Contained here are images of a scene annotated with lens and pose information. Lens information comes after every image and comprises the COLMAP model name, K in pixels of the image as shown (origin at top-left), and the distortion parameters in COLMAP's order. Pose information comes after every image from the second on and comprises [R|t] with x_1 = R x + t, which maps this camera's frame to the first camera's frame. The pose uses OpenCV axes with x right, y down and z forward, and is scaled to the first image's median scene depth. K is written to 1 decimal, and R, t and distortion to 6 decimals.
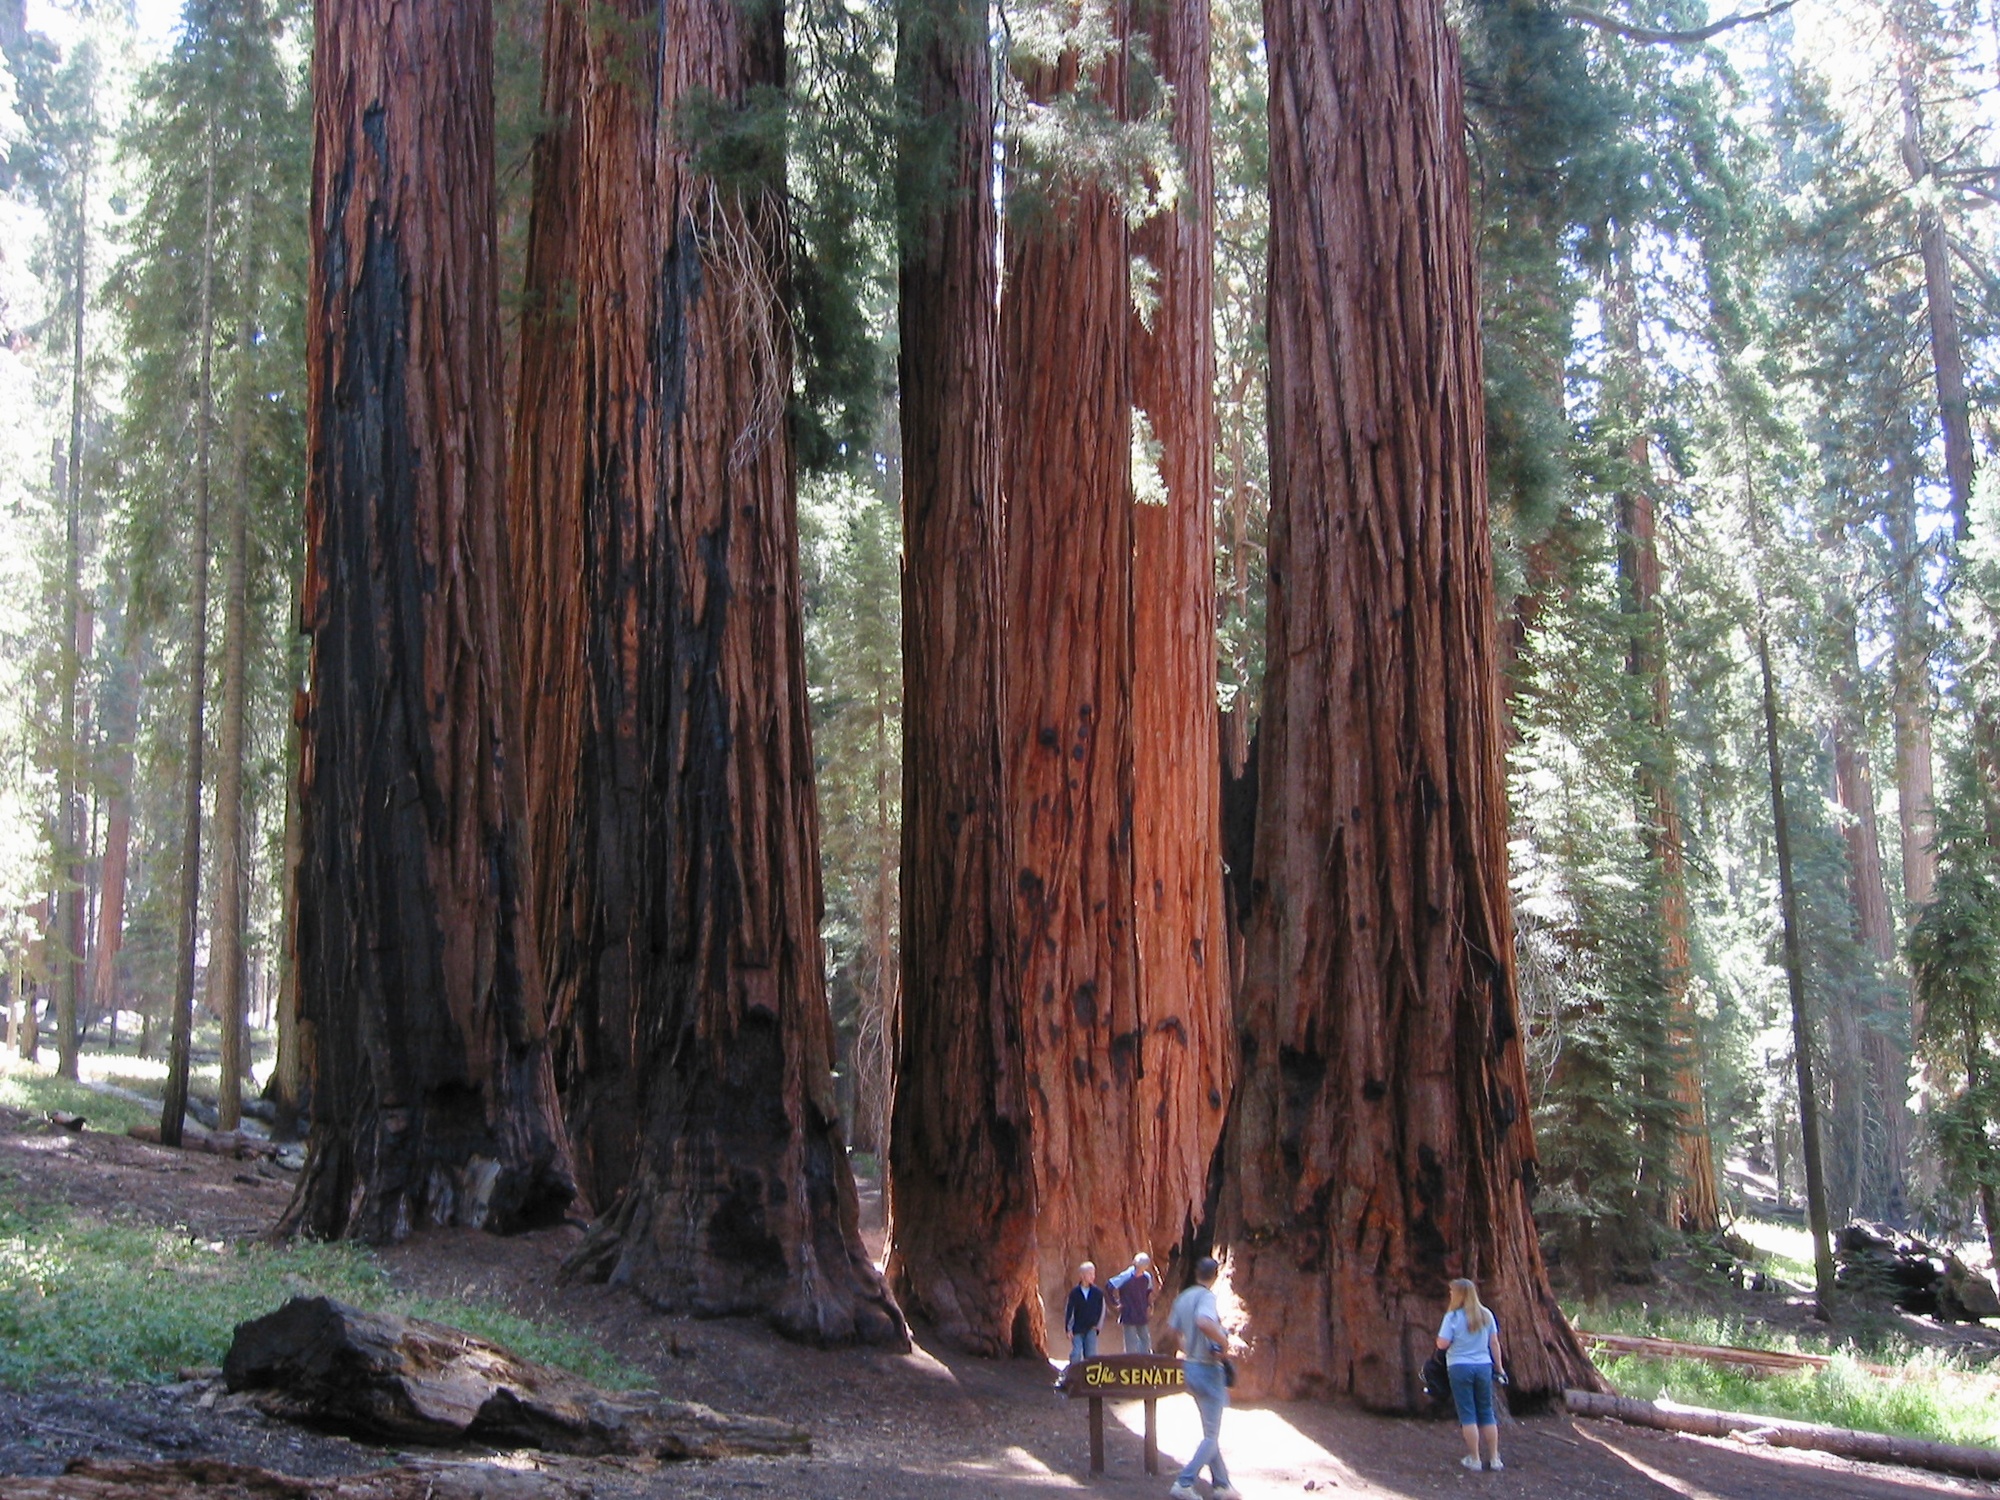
lens RADIAL K [[2198.3, 0, 999.6], [0, 2198.3, 749.8], [0, 0, 1]] dist [-0.103744, 0.000000]
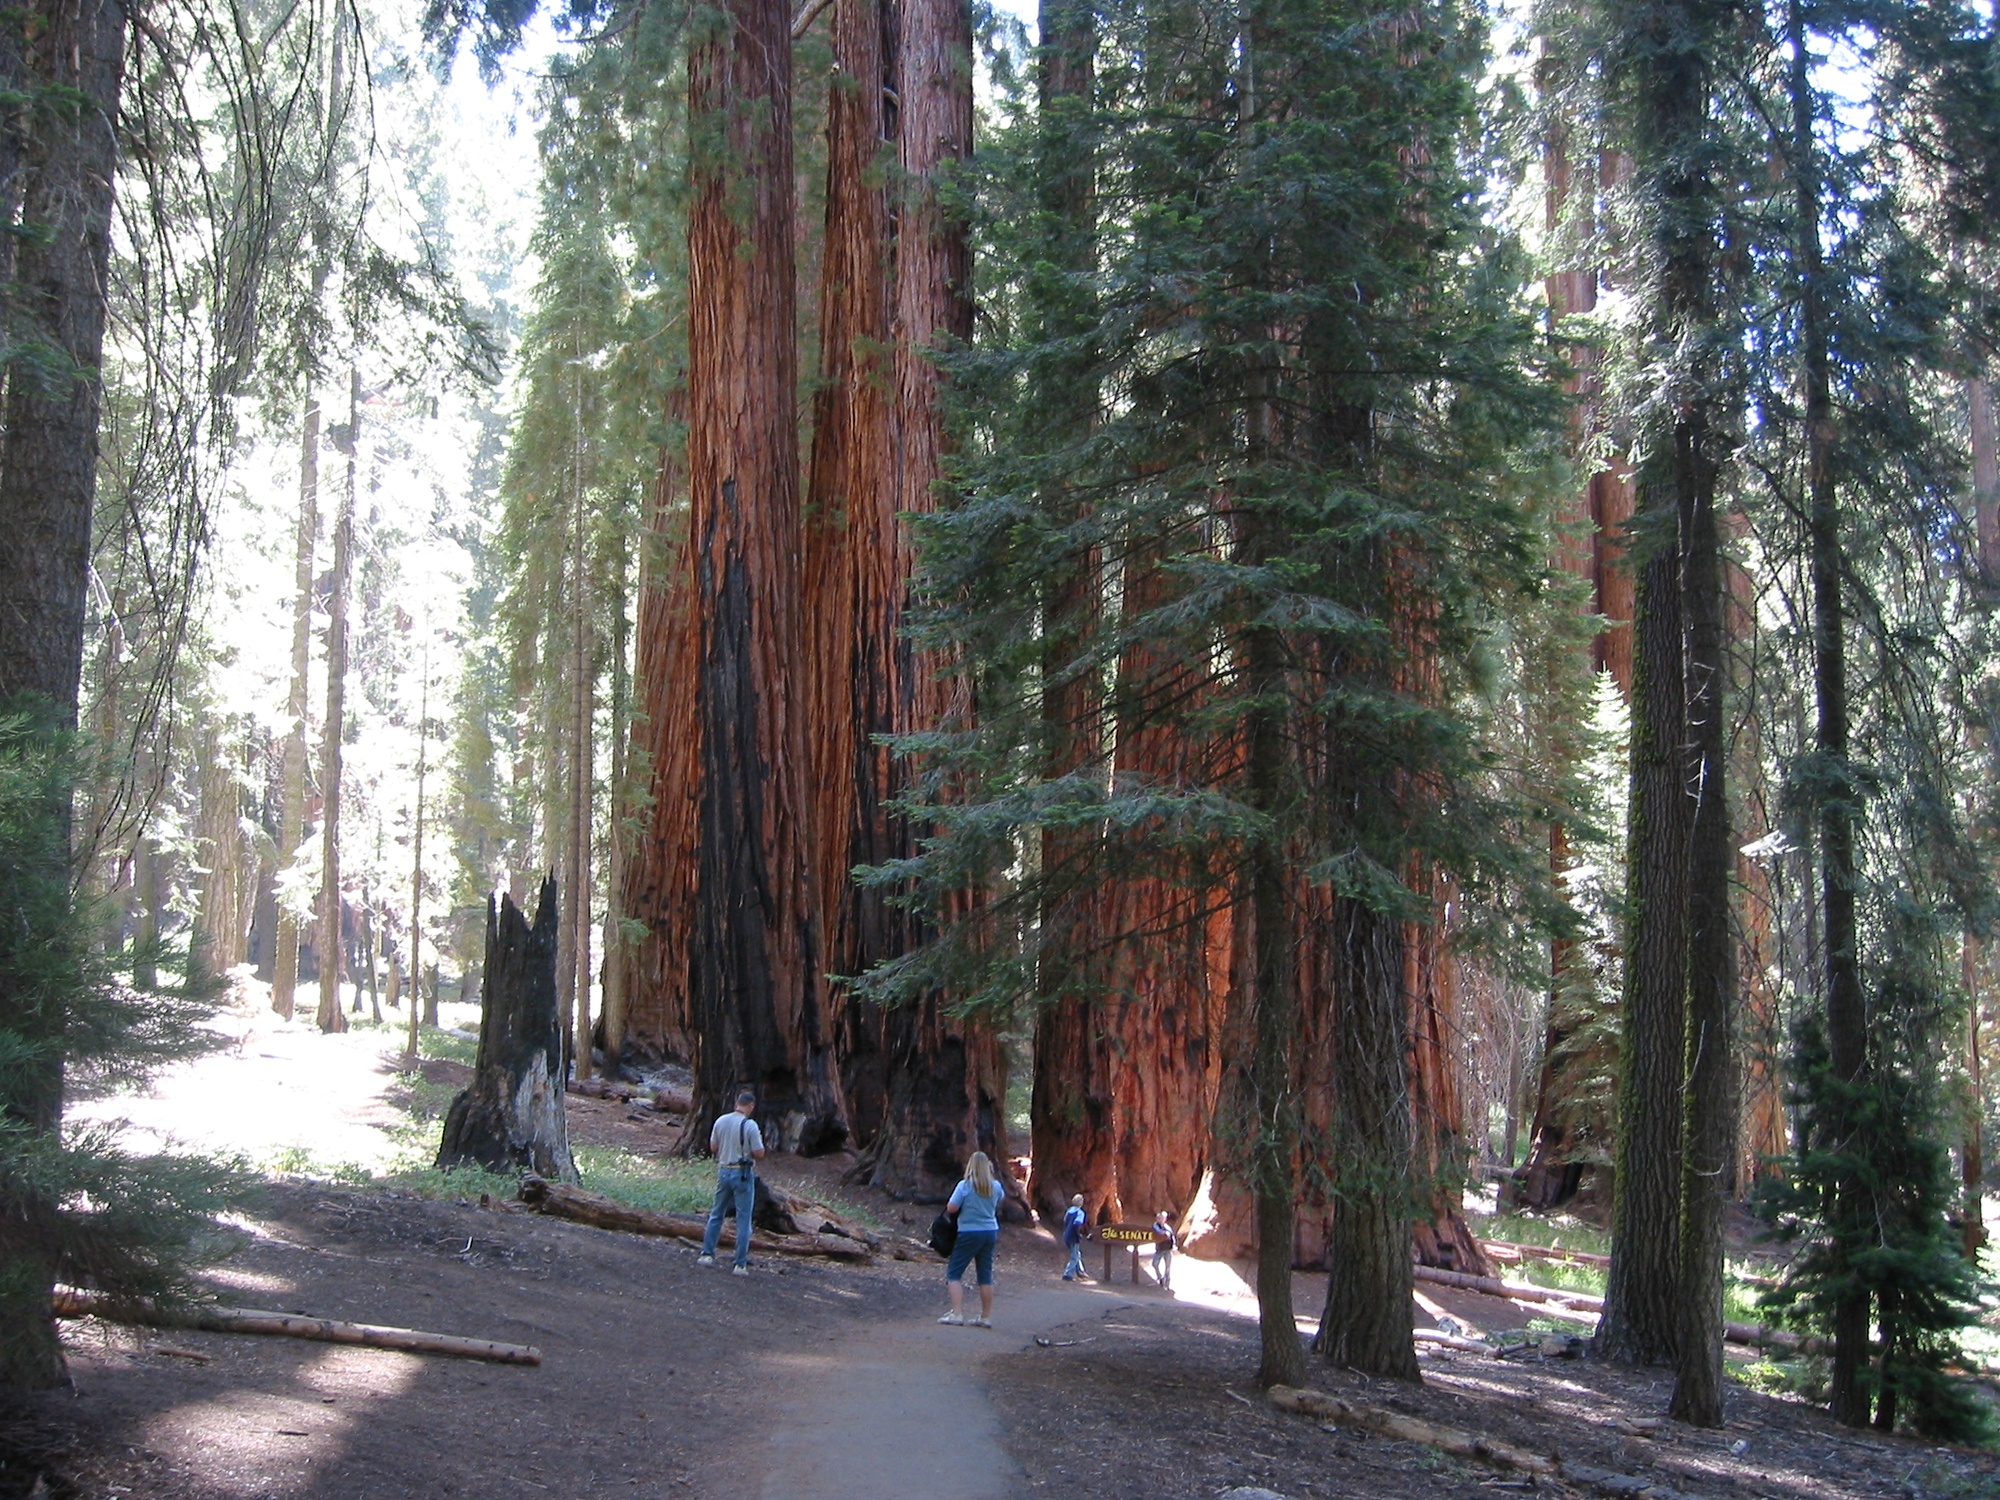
lens RADIAL K [[2198.3, 0, 998.5], [0, 2198.3, 751.1], [0, 0, 1]] dist [-0.103744, 0.000000]
pose [[0.993618, 0.009882, -0.112365, 0.107829], [-0.006444, 0.999501, 0.030923, -0.145092], [0.112614, -0.030001, 0.993186, -0.658662]]
